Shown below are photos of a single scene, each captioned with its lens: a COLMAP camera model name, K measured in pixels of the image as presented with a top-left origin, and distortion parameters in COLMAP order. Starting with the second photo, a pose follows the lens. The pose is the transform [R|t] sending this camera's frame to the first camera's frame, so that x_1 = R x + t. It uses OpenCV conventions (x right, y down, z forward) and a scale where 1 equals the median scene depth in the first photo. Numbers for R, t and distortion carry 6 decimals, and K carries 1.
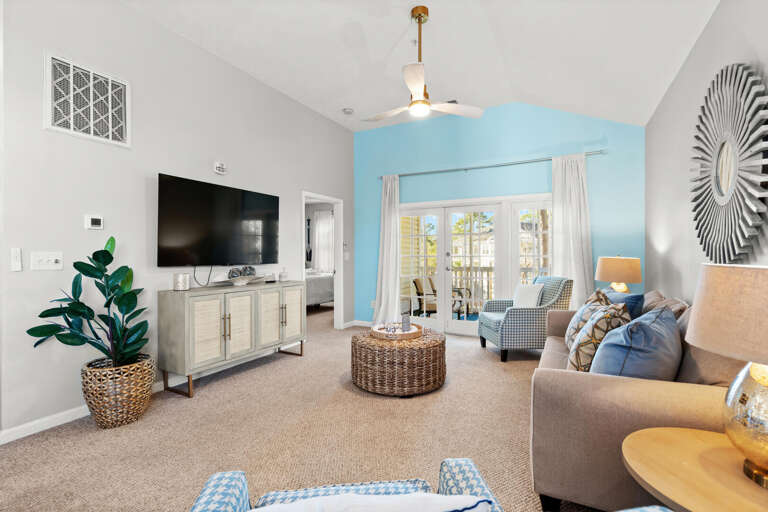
lens RADIAL K [[349.5, 0, 384.0], [0, 349.5, 256.0], [0, 0, 1]] dist [-0.040010, 0.000041]
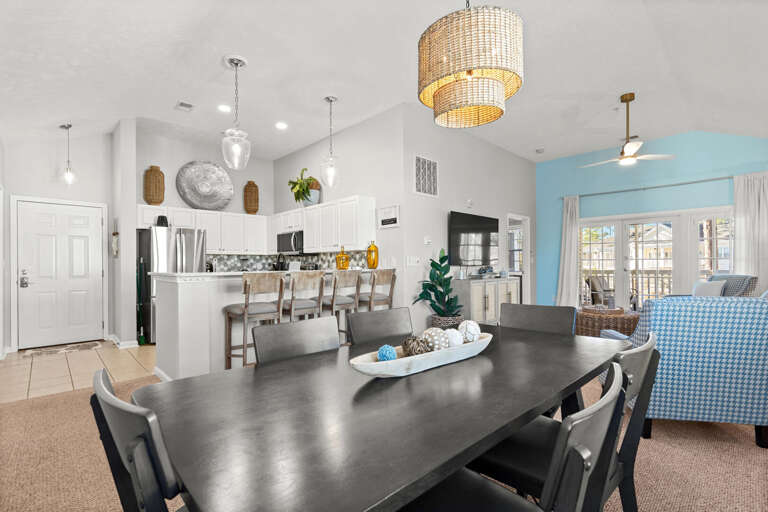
lens RADIAL K [[355.3, 0, 380.3], [0, 355.3, 258.7], [0, 0, 1]] dist [-0.002158, -0.000334]
pose [[0.950253, -0.005366, -0.311433, -0.296604], [0.002222, 0.999943, -0.010451, 0.011149], [0.311472, 0.009239, 0.950210, -0.546101]]
